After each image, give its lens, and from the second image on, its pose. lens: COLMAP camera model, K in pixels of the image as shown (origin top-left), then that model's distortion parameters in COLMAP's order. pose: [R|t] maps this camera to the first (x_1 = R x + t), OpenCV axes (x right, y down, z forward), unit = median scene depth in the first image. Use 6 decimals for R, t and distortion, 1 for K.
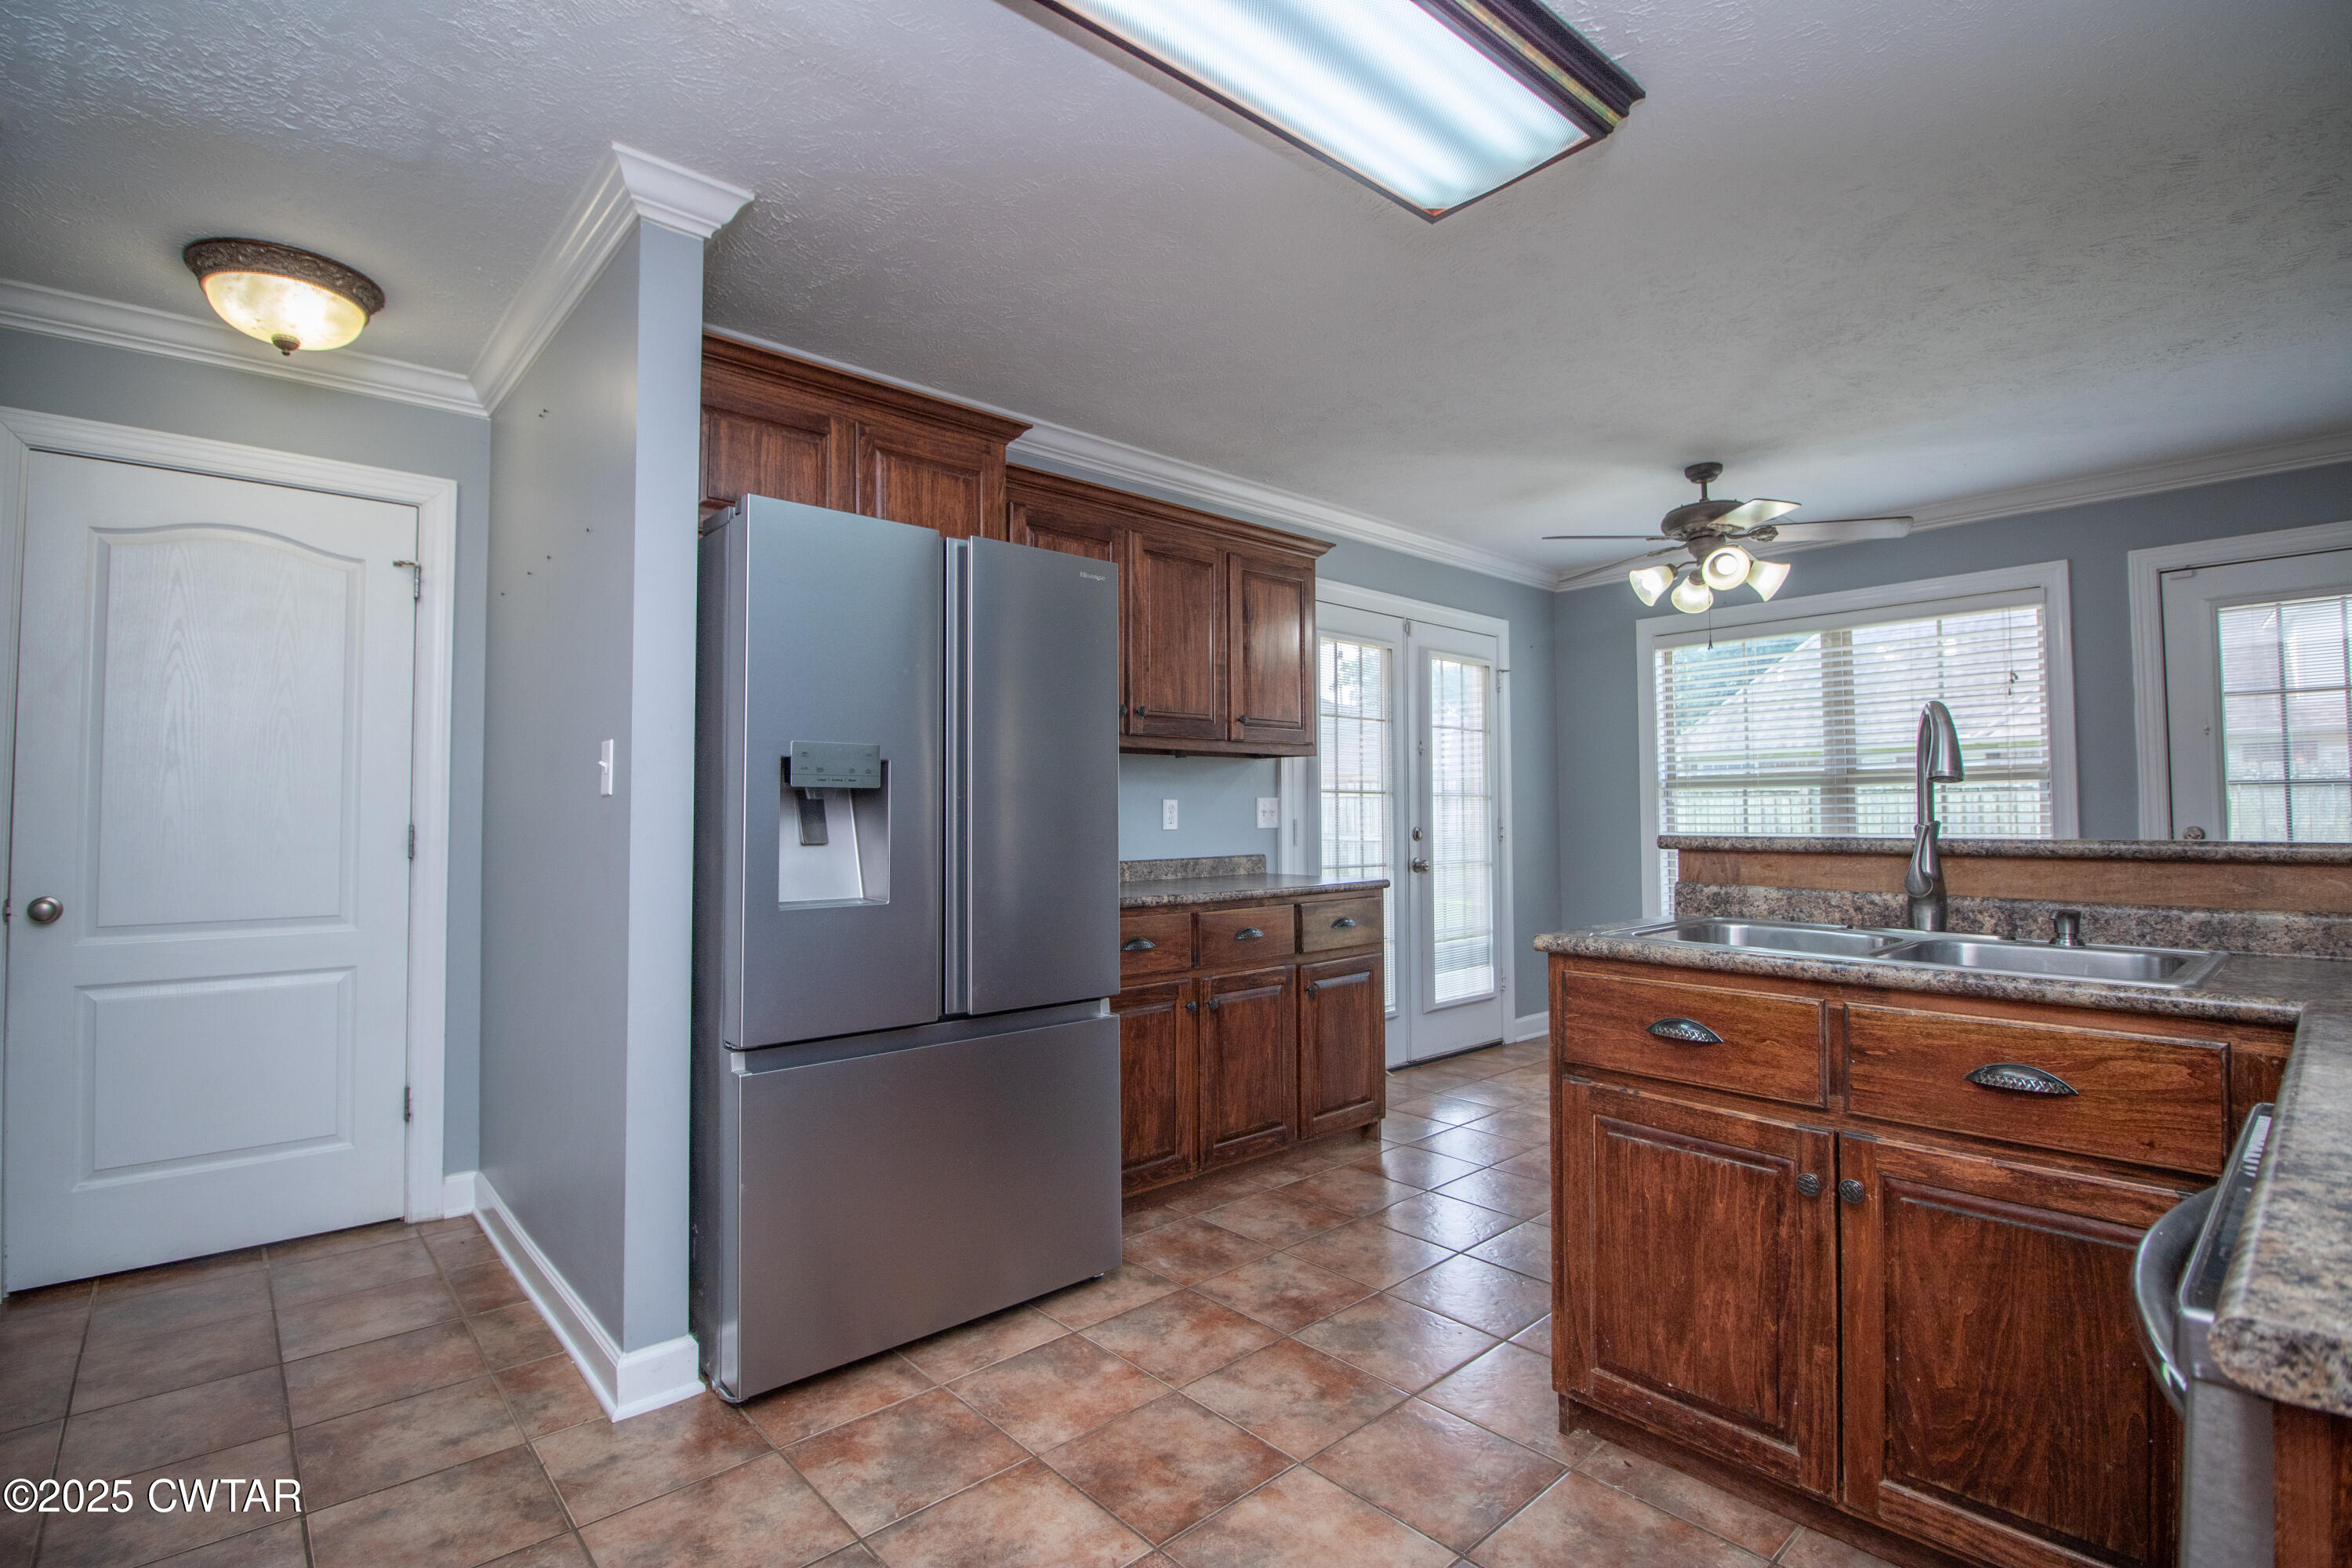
lens RADIAL K [[1082.0, 0, 1181.3], [0, 1082.0, 775.8], [0, 0, 1]] dist [-0.003240, -0.011589]
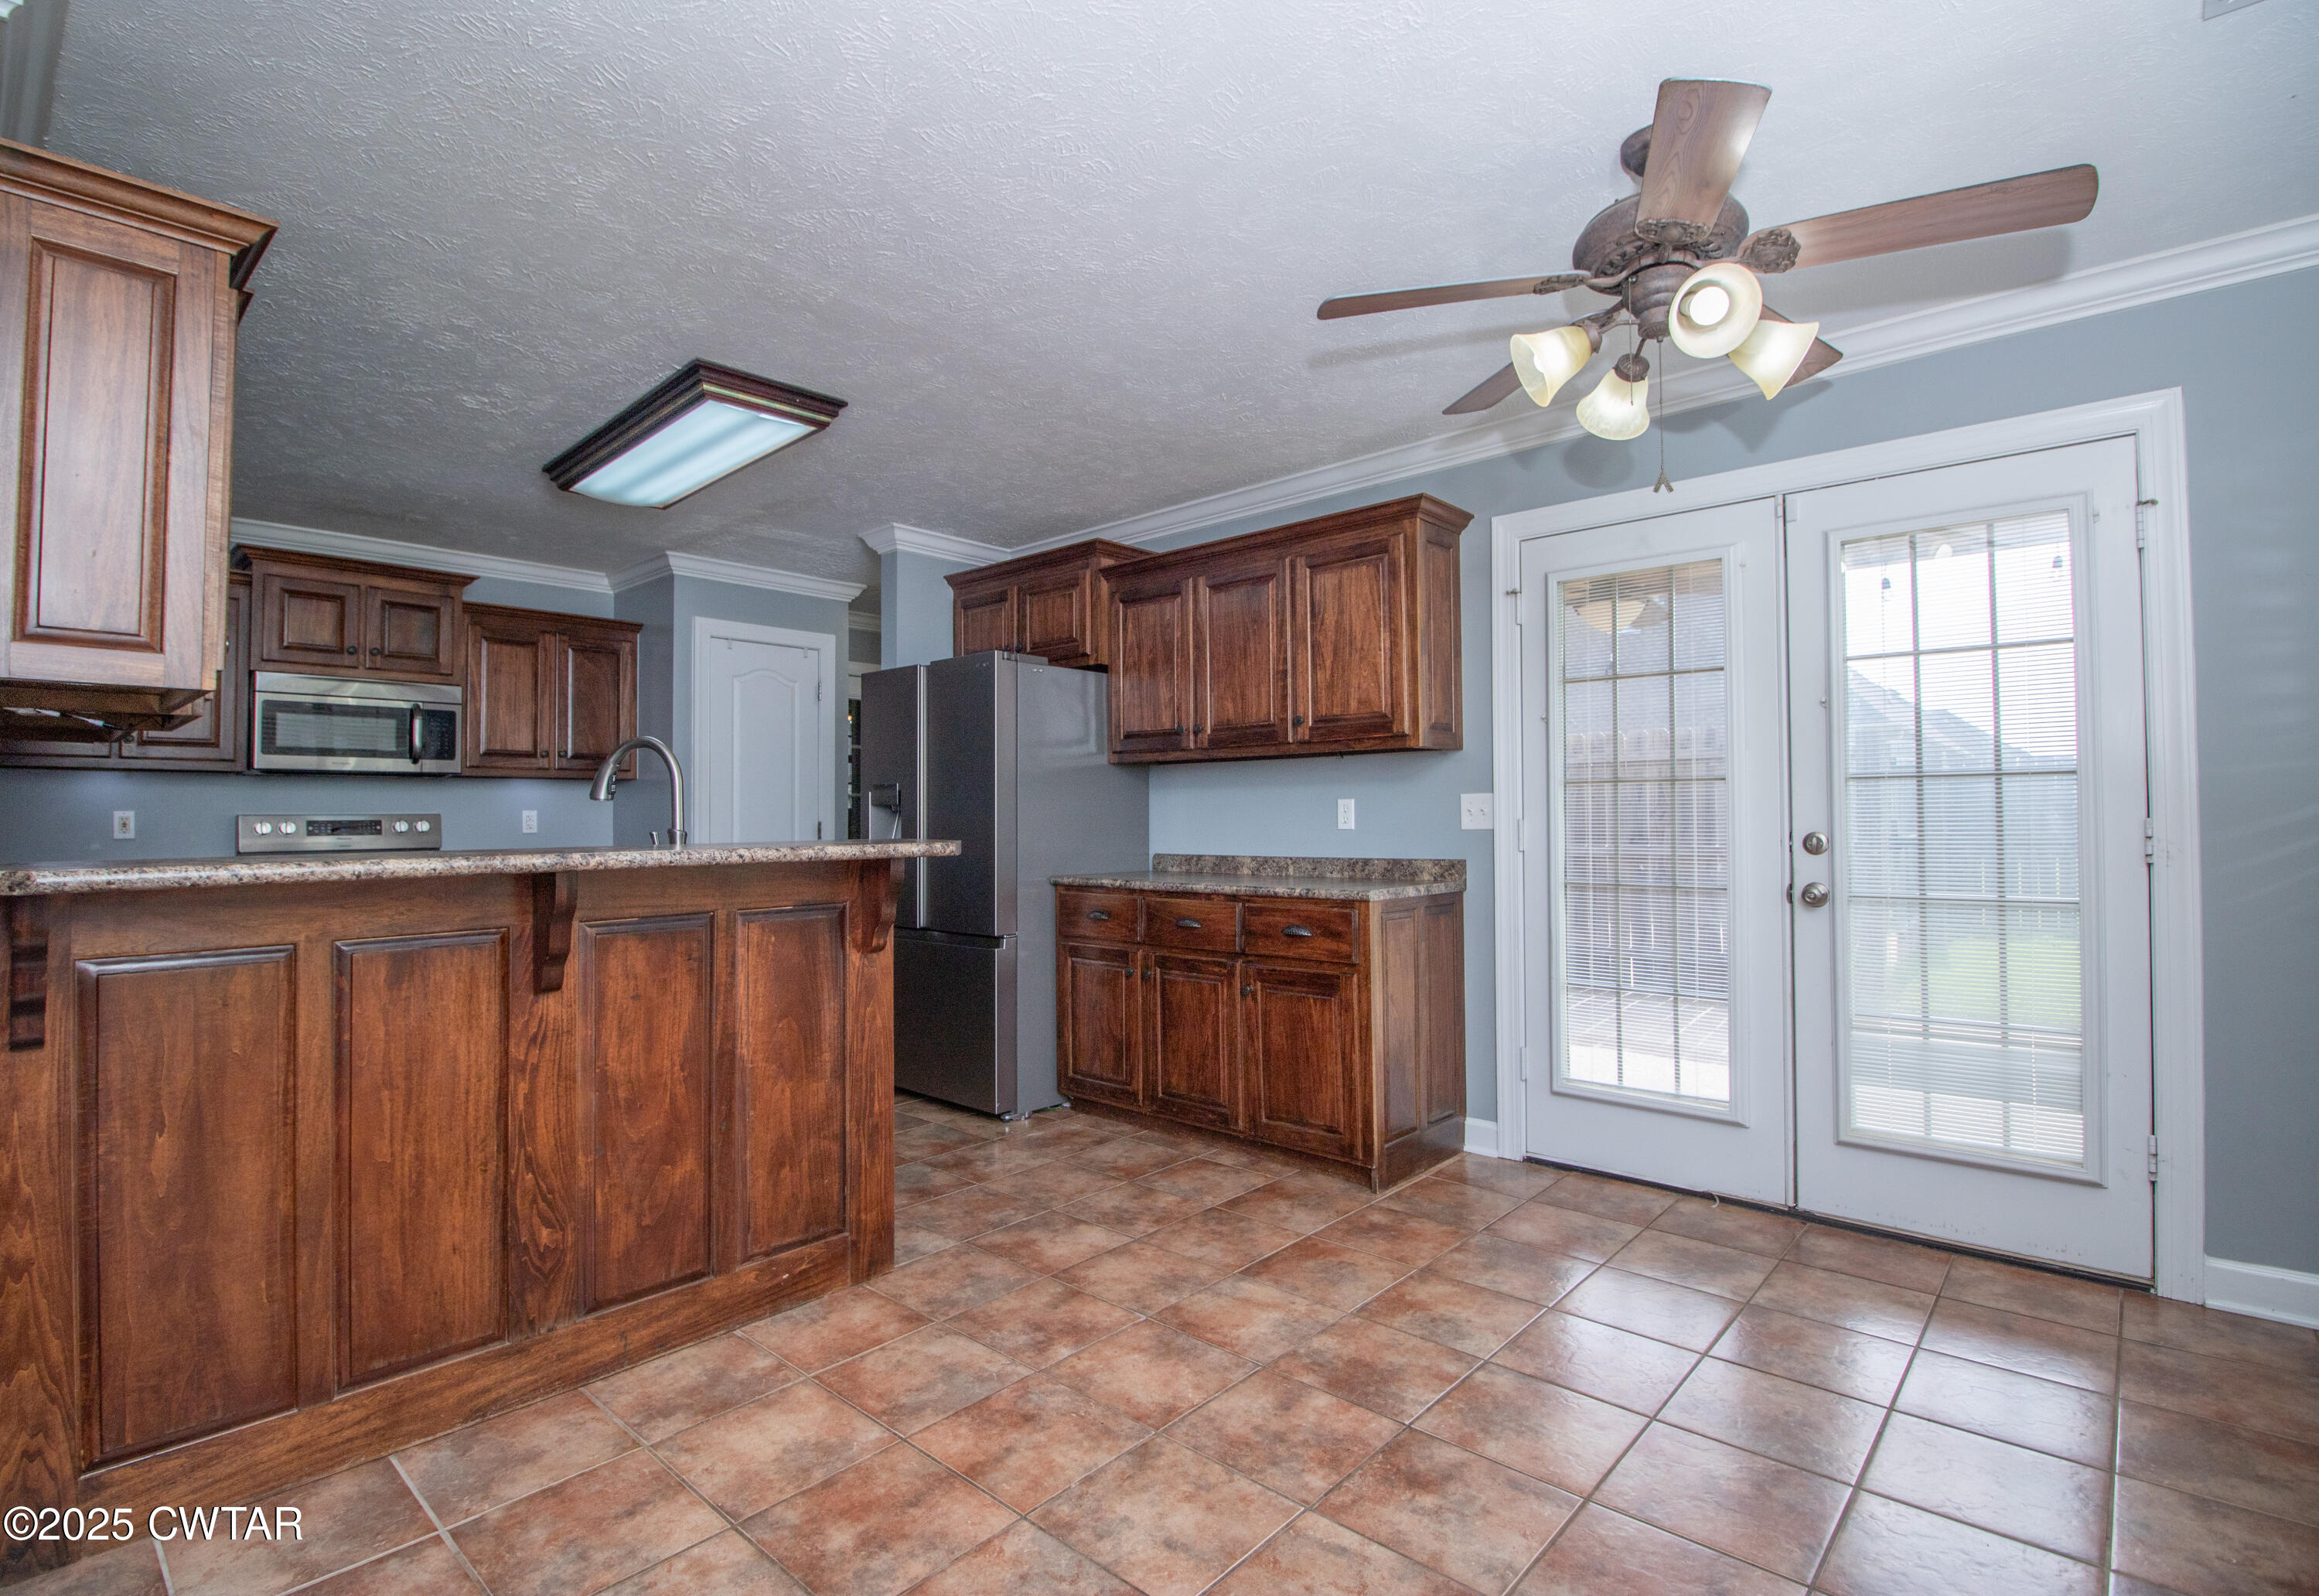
lens RADIAL K [[1104.5, 0, 1131.7], [0, 1104.5, 791.1], [0, 0, 1]] dist [-0.011762, -0.002445]
pose [[0.089145, -0.019672, -0.995824, 1.466863], [0.044977, 0.998865, -0.015706, 0.031297], [0.995003, -0.043389, 0.089928, 1.034876]]
